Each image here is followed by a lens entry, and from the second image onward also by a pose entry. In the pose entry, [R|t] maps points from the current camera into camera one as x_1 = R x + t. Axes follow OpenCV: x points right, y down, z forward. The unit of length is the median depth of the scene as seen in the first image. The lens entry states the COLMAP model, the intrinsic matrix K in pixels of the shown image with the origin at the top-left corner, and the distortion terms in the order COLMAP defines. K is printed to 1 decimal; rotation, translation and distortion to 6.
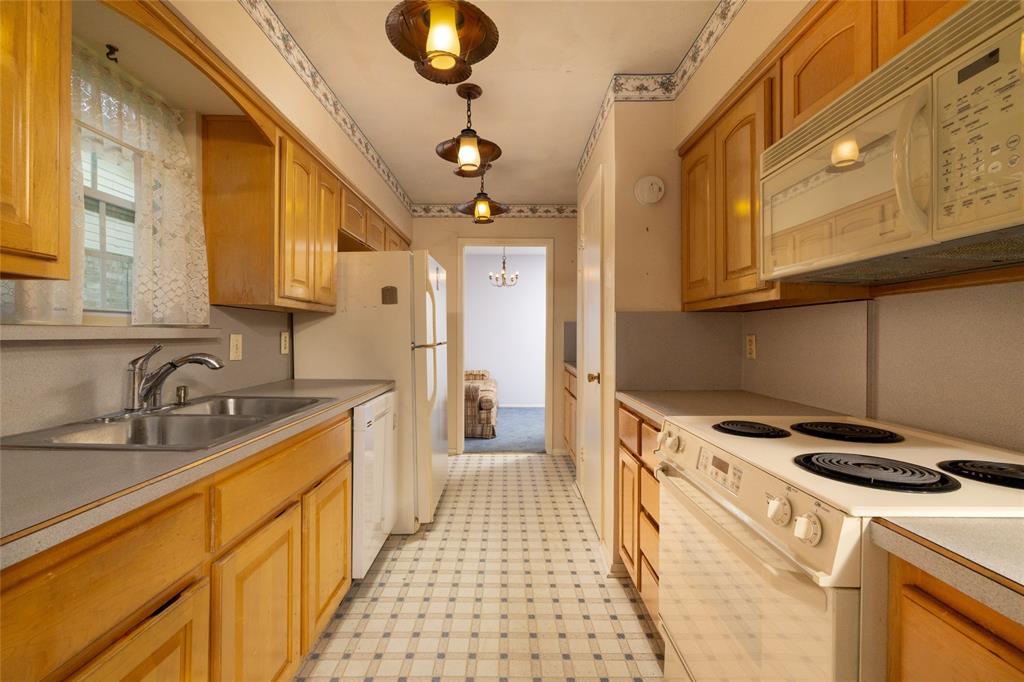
lens RADIAL K [[442.3, 0, 507.2], [0, 442.3, 340.6], [0, 0, 1]] dist [-0.006528, 0.002647]
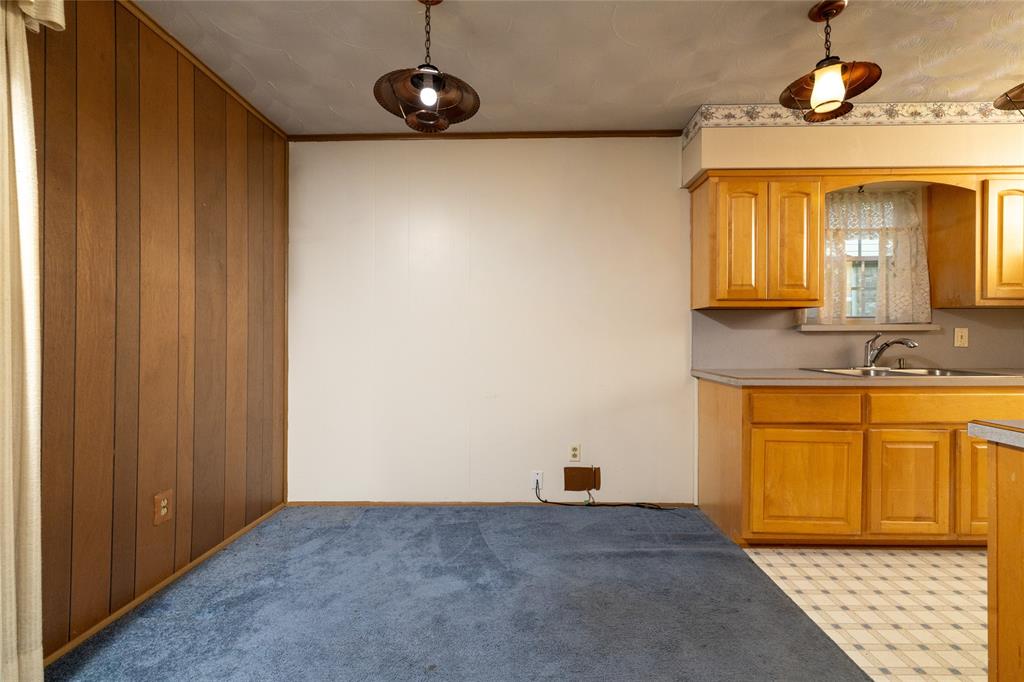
lens RADIAL K [[442.3, 0, 510.8], [0, 442.3, 340.7], [0, 0, 1]] dist [-0.006528, 0.002647]
pose [[-0.020102, -0.003116, -0.999793, 0.773149], [-0.007880, 0.999965, -0.002958, 0.039535], [0.999767, 0.007819, -0.020125, -0.372337]]
